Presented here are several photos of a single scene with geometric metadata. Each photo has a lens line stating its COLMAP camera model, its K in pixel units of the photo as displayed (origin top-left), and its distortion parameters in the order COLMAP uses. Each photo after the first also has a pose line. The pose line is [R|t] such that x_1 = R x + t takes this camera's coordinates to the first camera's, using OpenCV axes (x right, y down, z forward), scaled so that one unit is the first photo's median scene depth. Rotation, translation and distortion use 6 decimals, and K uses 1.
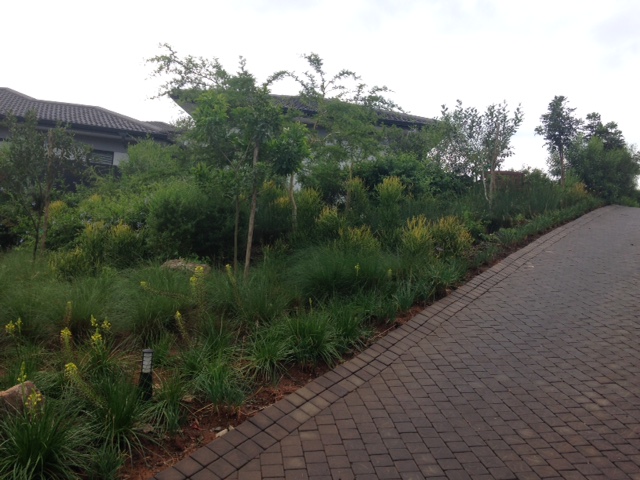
lens RADIAL K [[584.1, 0, 314.9], [0, 584.1, 239.1], [0, 0, 1]] dist [0.217538, -0.326804]
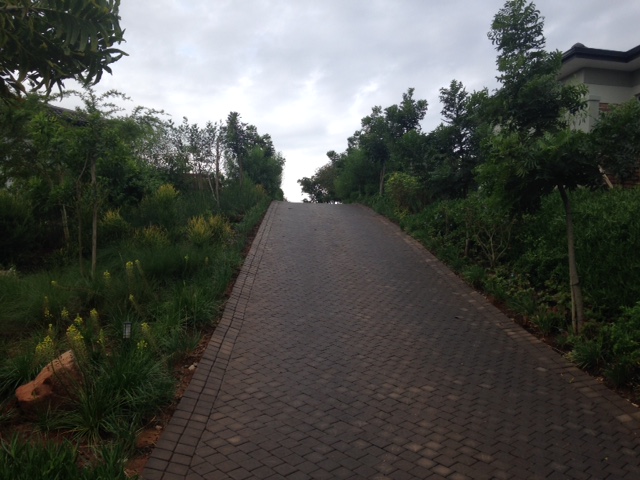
lens RADIAL K [[584.1, 0, 314.9], [0, 584.1, 239.1], [0, 0, 1]] dist [0.217538, -0.326804]
pose [[0.828673, -0.070326, 0.555298, -0.285952], [0.066837, 0.997410, 0.026576, -0.005509], [-0.555729, 0.015092, 0.831227, -0.164148]]
